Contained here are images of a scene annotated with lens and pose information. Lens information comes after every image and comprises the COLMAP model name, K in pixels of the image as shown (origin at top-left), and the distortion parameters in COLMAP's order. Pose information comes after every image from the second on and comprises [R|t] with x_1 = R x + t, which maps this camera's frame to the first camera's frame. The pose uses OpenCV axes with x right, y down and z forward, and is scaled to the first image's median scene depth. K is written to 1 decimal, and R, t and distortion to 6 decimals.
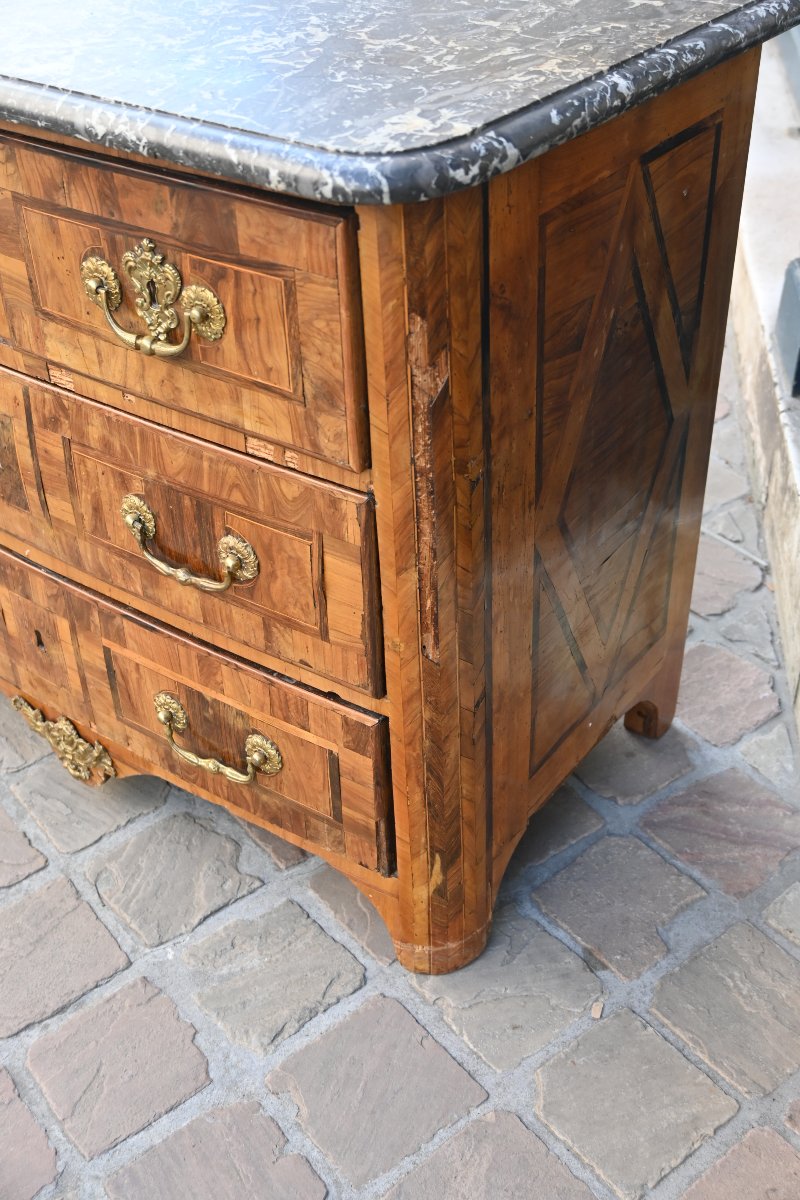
lens RADIAL K [[1369.2, 0, 401.4], [0, 1369.2, 602.6], [0, 0, 1]] dist [0.004044, 0.000000]
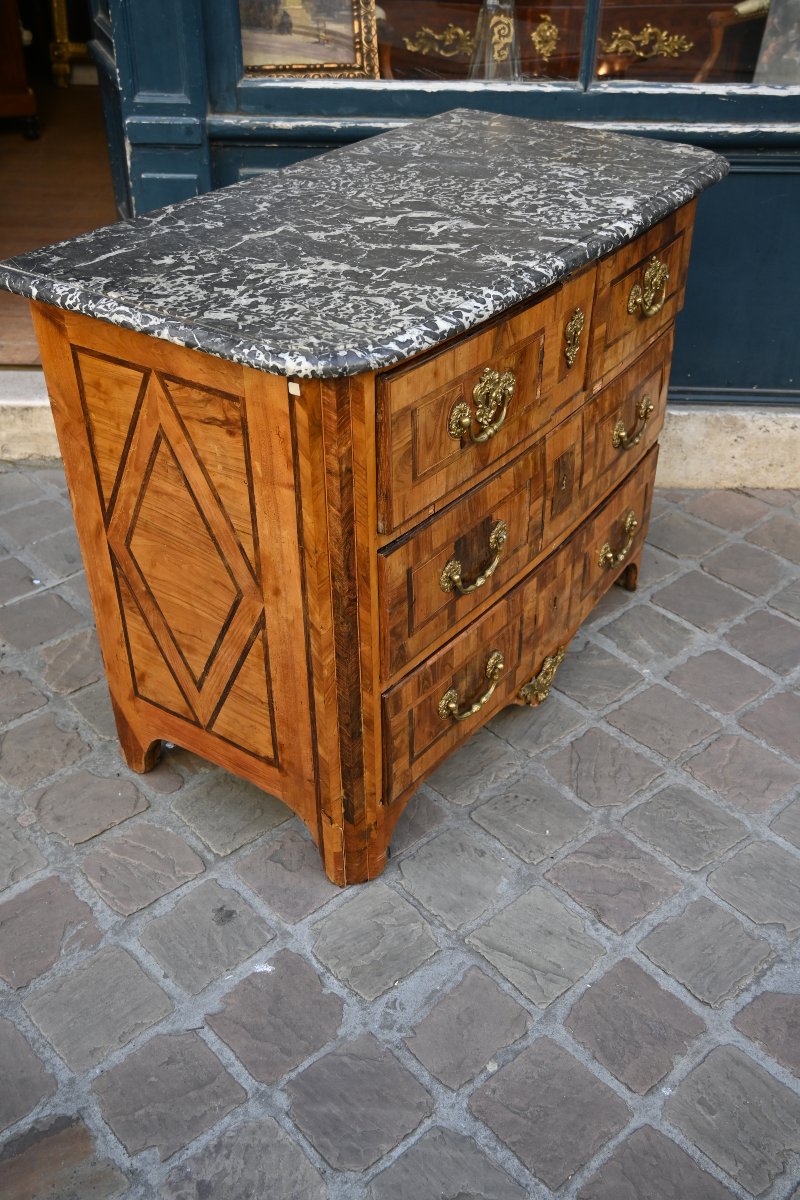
lens RADIAL K [[1148.7, 0, 399.9], [0, 1148.7, 601.4], [0, 0, 1]] dist [0.003529, 0.000000]
pose [[-0.048438, -0.550109, 0.833687, -1.687280], [0.610895, 0.644036, 0.460461, -0.856388], [-0.790228, 0.531599, 0.304864, 0.942118]]
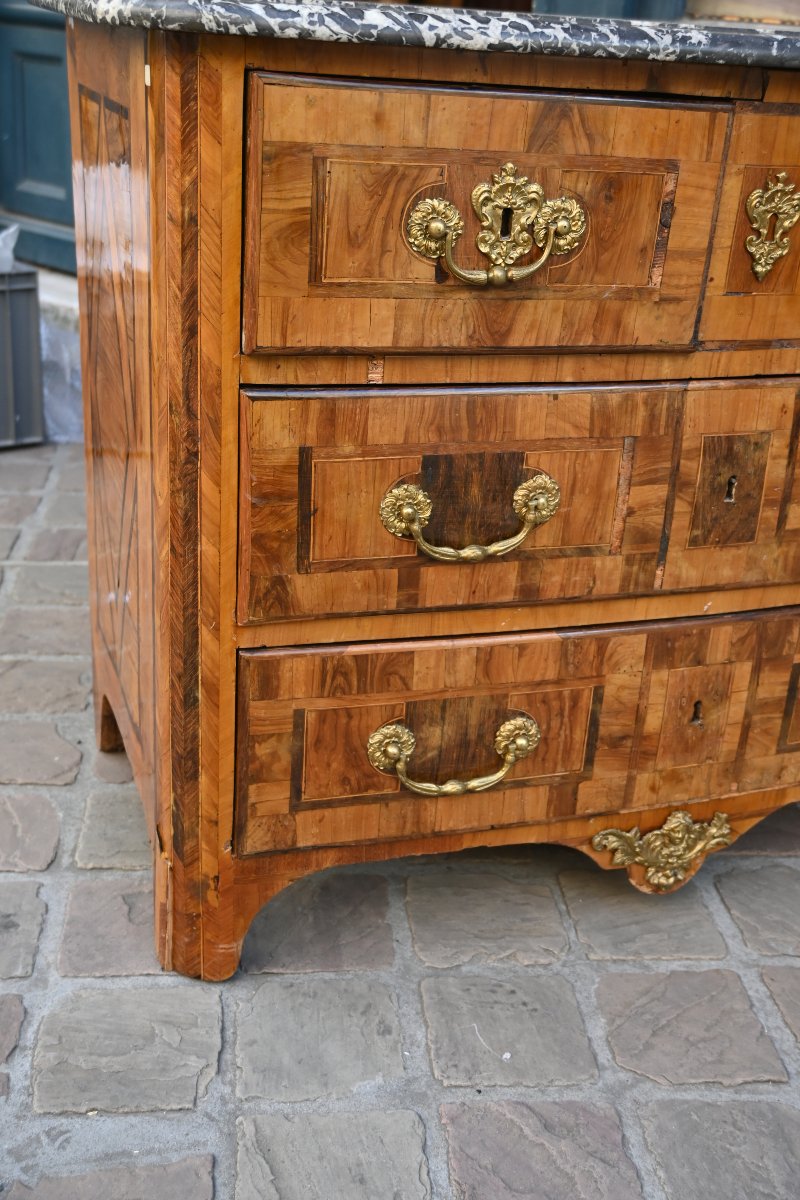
lens RADIAL K [[1369.2, 0, 403.3], [0, 1369.2, 600.3], [0, 0, 1]] dist [0.004044, 0.000000]
pose [[0.538065, -0.276511, 0.796259, -1.357583], [0.446857, 0.894563, 0.008689, -0.170224], [-0.714706, 0.351139, 0.604894, 0.715537]]
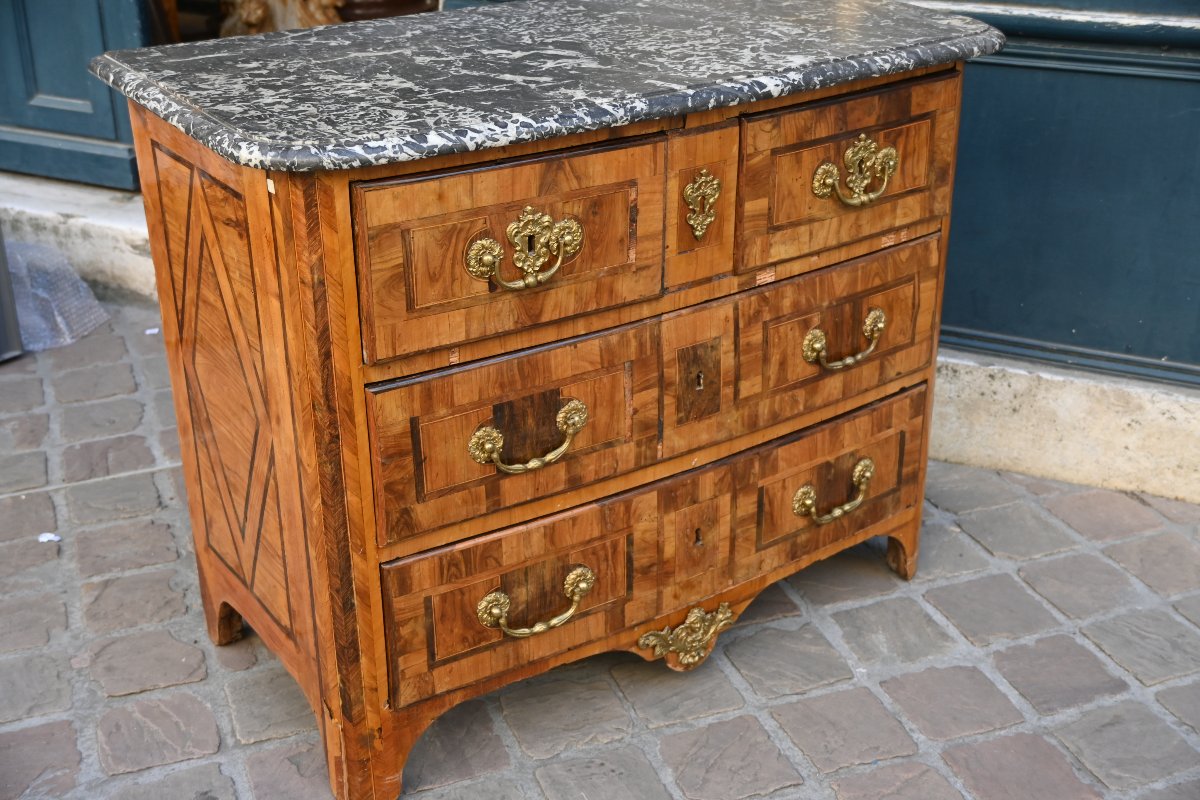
lens RADIAL K [[1521.6, 0, 595.9], [0, 1521.6, 403.9], [0, 0, 1]] dist [0.030963, 0.000000]
pose [[0.311276, -0.381153, 0.870534, -1.840884], [0.574446, 0.805208, 0.147147, -0.414919], [-0.757047, 0.454272, 0.469593, 0.463683]]
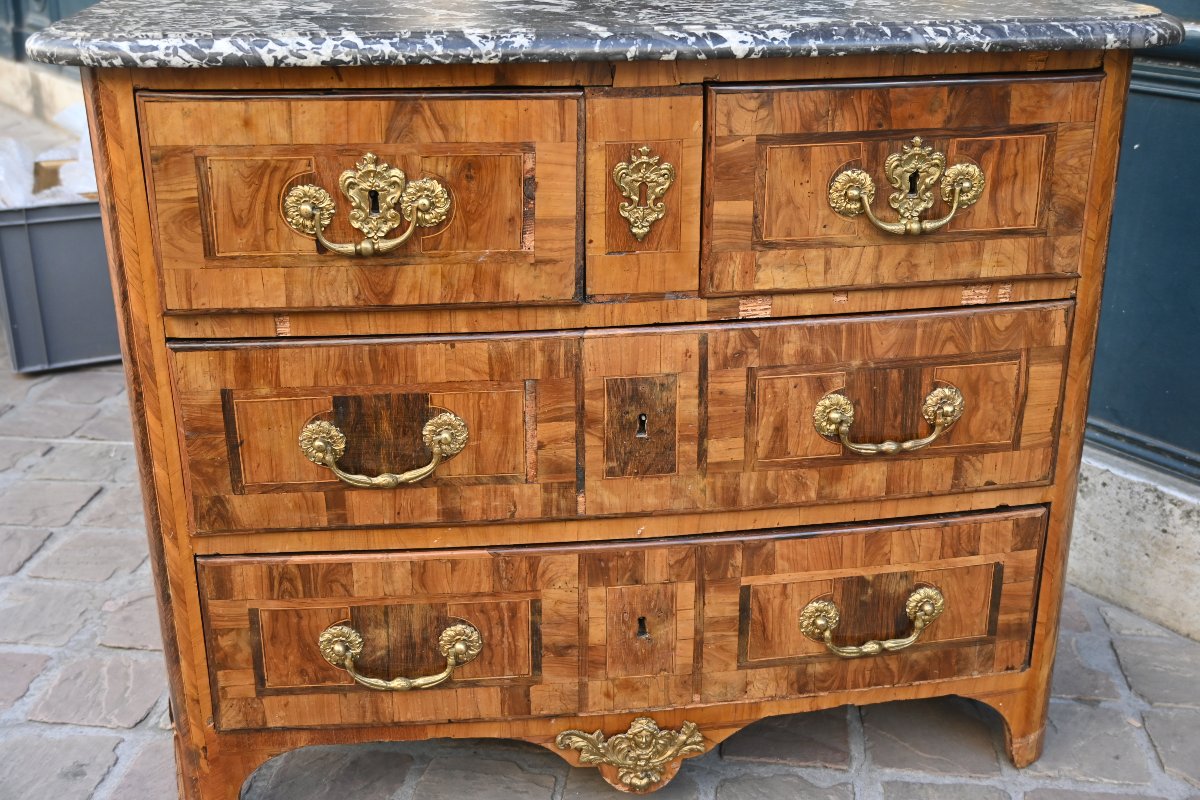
lens RADIAL K [[1369.2, 0, 597.5], [0, 1369.2, 402.1], [0, 0, 1]] dist [0.004044, 0.000000]
pose [[0.713135, -0.235481, 0.660293, -1.134587], [0.411697, 0.903037, -0.122593, -0.014539], [-0.567401, 0.359266, 0.740935, 0.298875]]
